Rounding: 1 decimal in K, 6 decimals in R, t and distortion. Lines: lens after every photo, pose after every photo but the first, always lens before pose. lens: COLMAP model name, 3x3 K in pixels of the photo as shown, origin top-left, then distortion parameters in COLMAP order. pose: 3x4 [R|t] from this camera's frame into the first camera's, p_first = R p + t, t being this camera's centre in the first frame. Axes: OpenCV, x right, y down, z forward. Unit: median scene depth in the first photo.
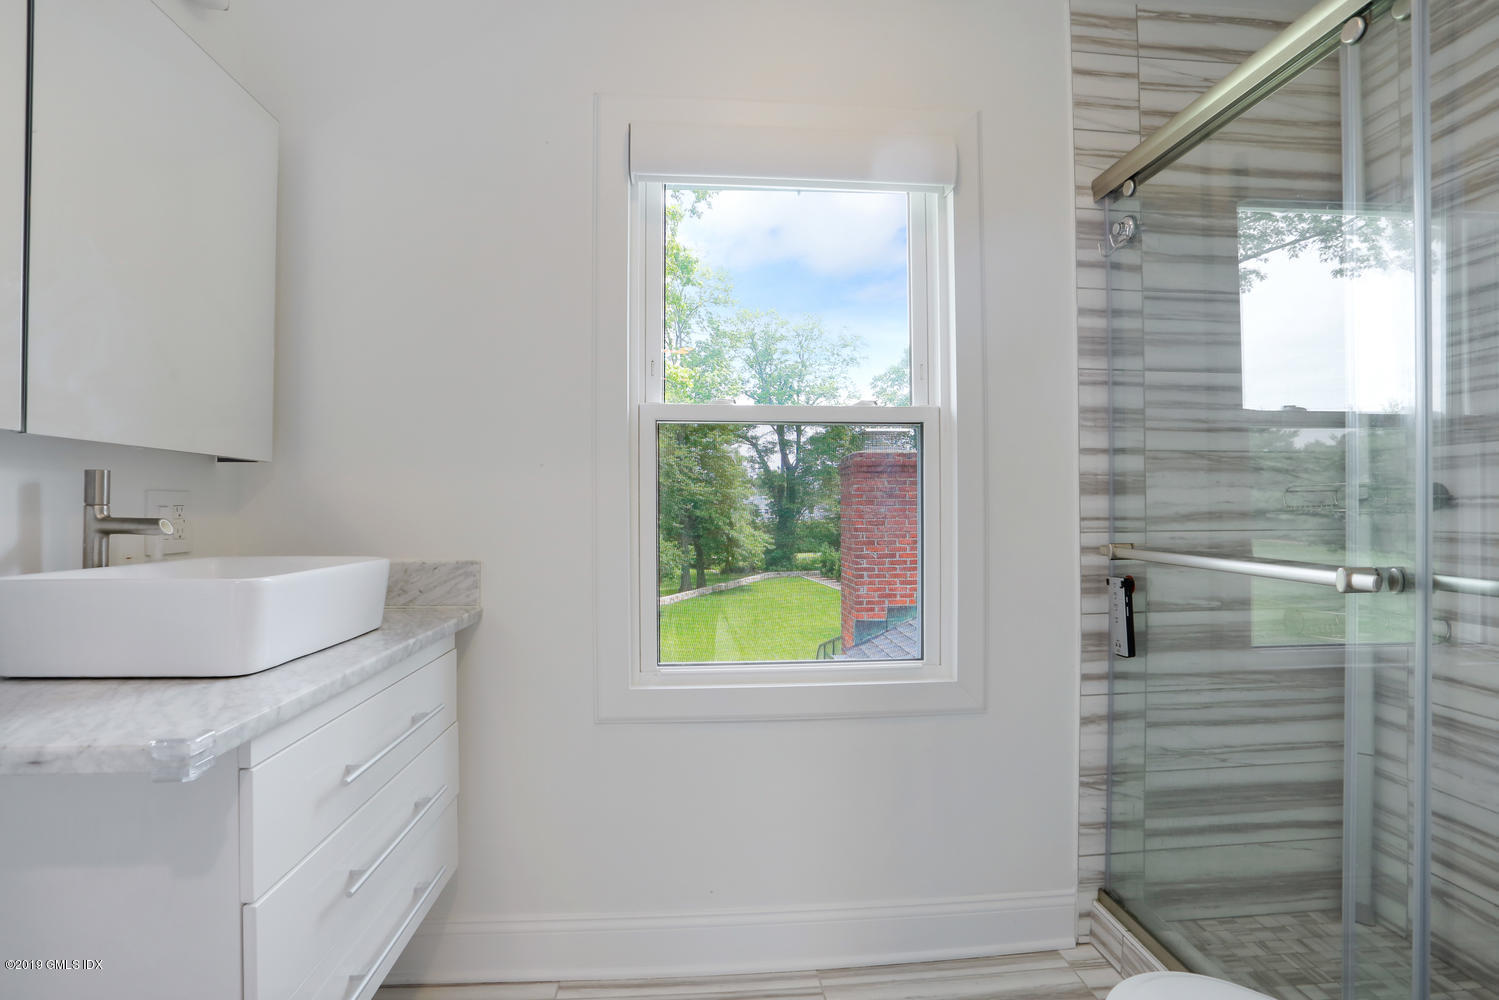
lens RADIAL K [[730.9, 0, 751.1], [0, 730.9, 508.0], [0, 0, 1]] dist [-0.076509, 0.035464]
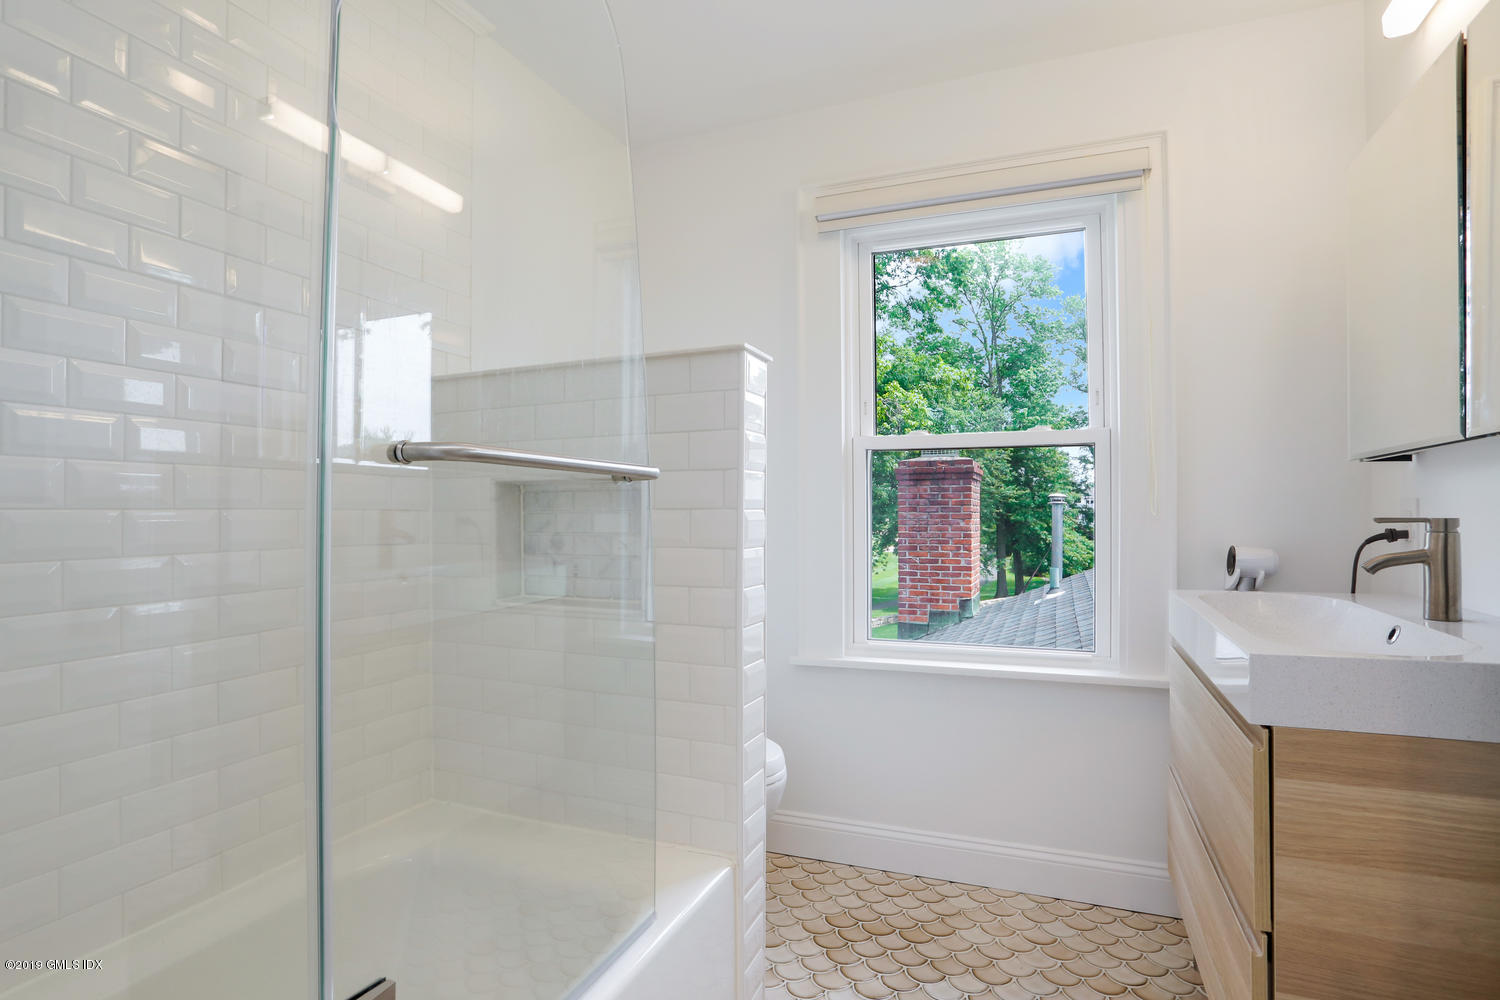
lens RADIAL K [[731.3, 0, 751.6], [0, 731.3, 508.0], [0, 0, 1]] dist [-0.076509, 0.035464]
pose [[0.892274, 0.003161, -0.451482, 0.424598], [-0.004842, 0.999985, -0.002569, -0.005316], [0.451468, 0.004478, 0.892276, -0.026078]]
